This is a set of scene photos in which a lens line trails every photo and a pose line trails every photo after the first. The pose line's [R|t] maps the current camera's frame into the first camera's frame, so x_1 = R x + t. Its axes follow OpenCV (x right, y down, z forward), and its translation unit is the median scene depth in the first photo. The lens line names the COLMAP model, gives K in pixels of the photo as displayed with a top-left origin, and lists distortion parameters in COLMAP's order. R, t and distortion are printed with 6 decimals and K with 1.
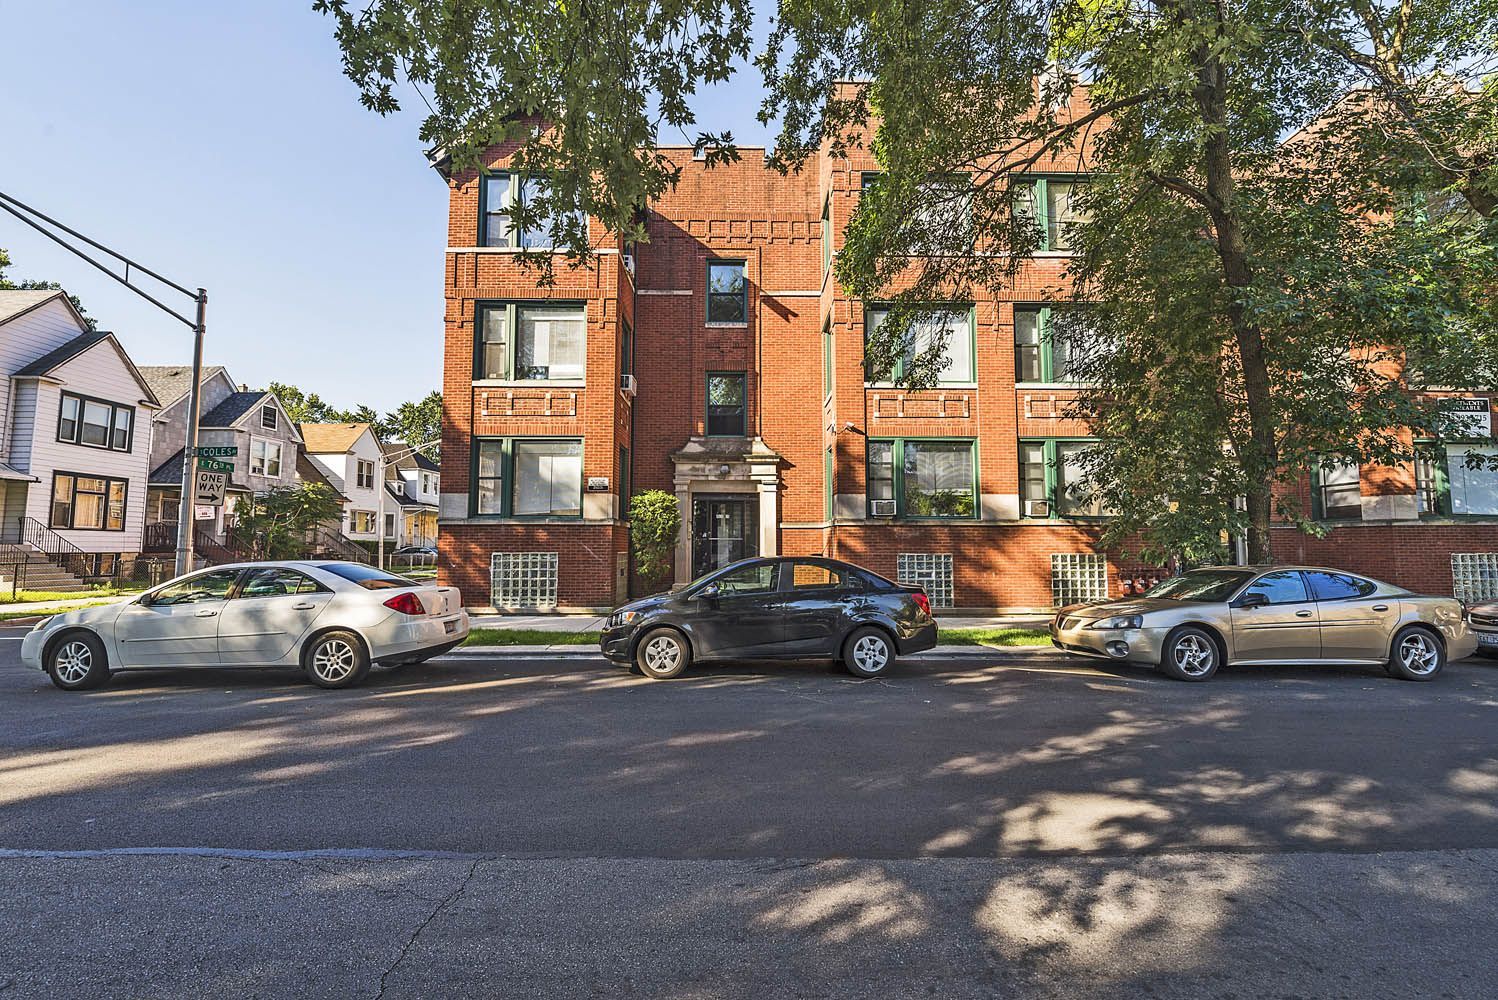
lens RADIAL K [[586.1, 0, 746.2], [0, 586.1, 504.0], [0, 0, 1]] dist [-0.002395, -0.001733]
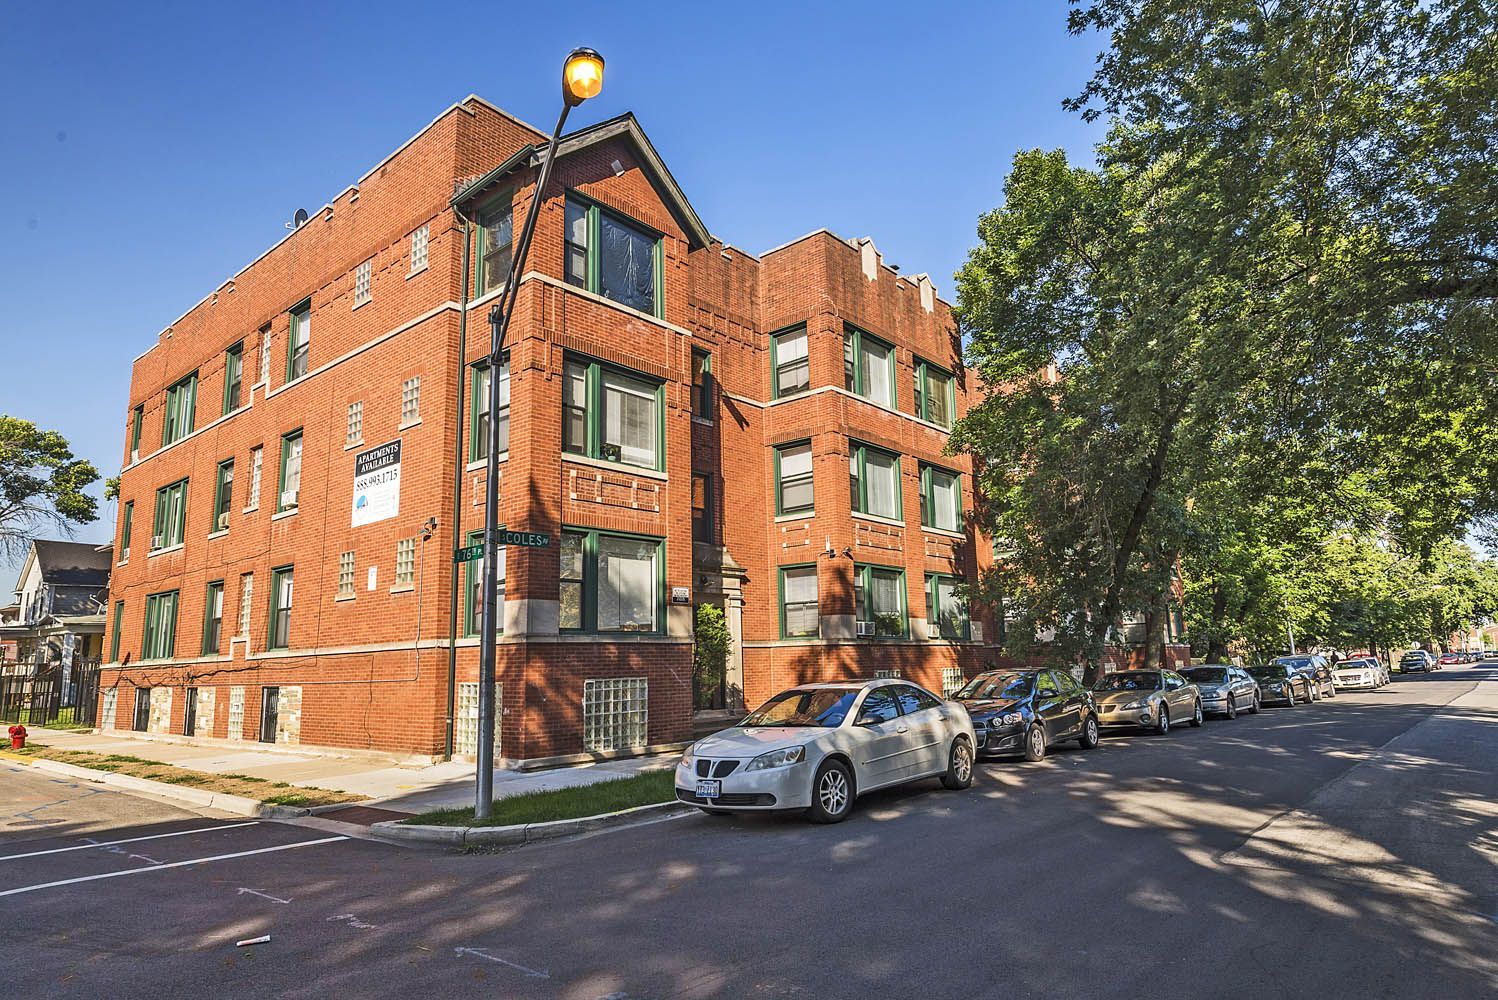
lens RADIAL K [[883.5, 0, 735.9], [0, 883.5, 504.0], [0, 0, 1]] dist [0.000820, -0.001211]
pose [[0.670389, 0.119375, 0.732345, -1.134803], [-0.030272, 0.990552, -0.133753, 0.003714], [-0.741392, 0.067497, 0.667669, 0.065600]]
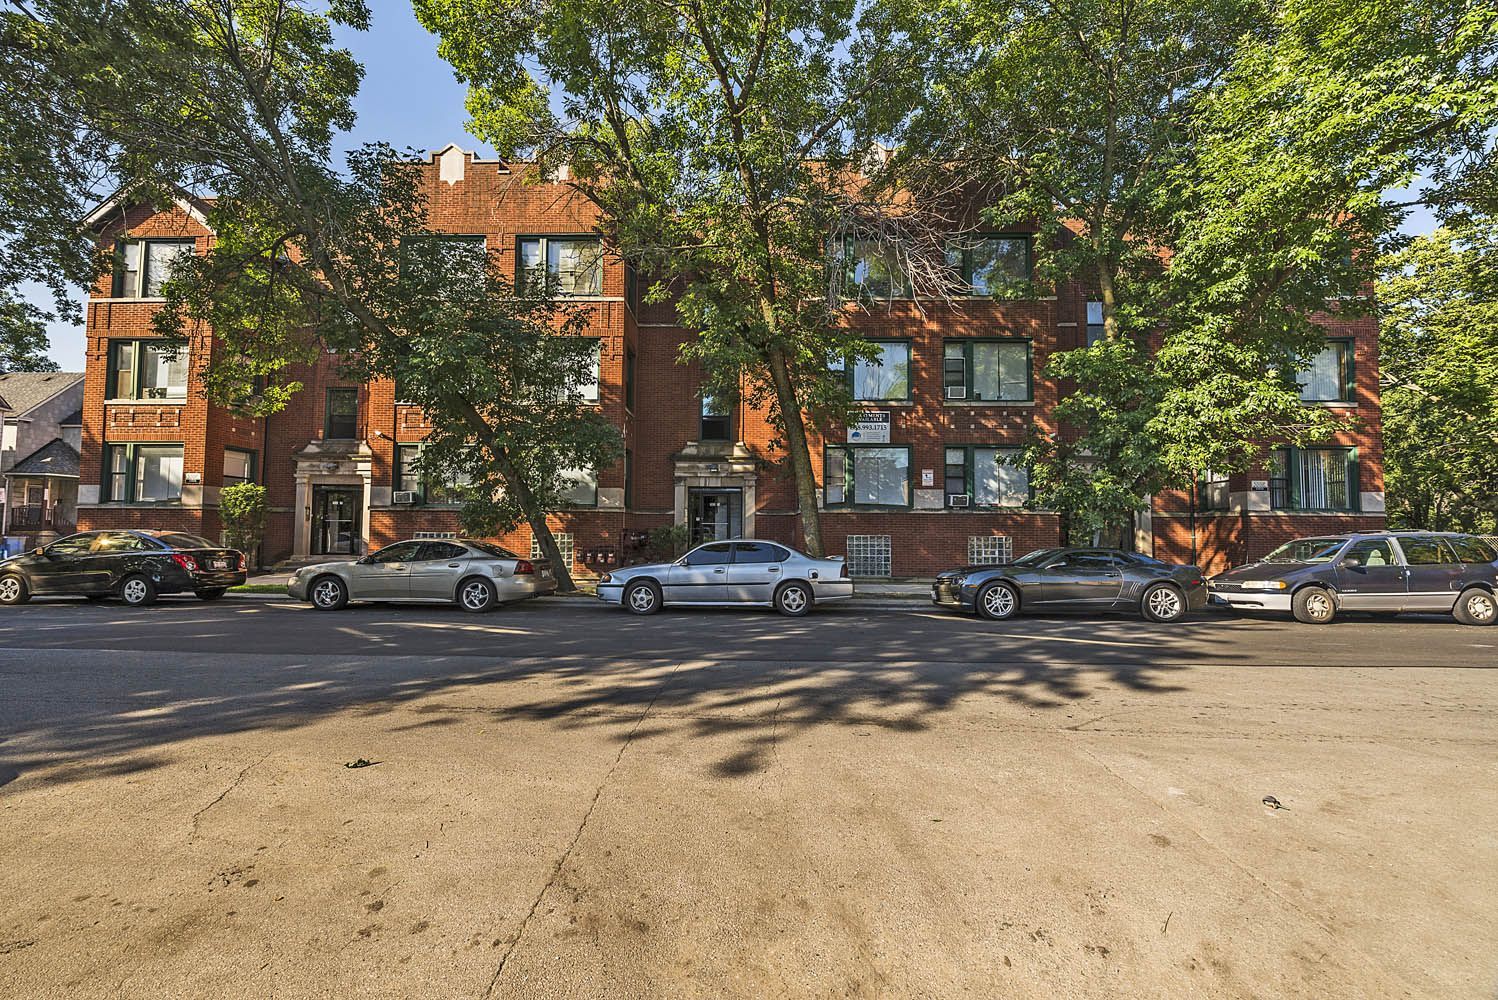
lens RADIAL K [[586.1, 0, 749.2], [0, 586.1, 502.8], [0, 0, 1]] dist [-0.002395, -0.001733]
pose [[0.999382, 0.004527, -0.034863, 1.025749], [-0.003779, 0.999762, 0.021477, -0.011688], [0.034952, -0.021332, 0.999161, -0.270106]]
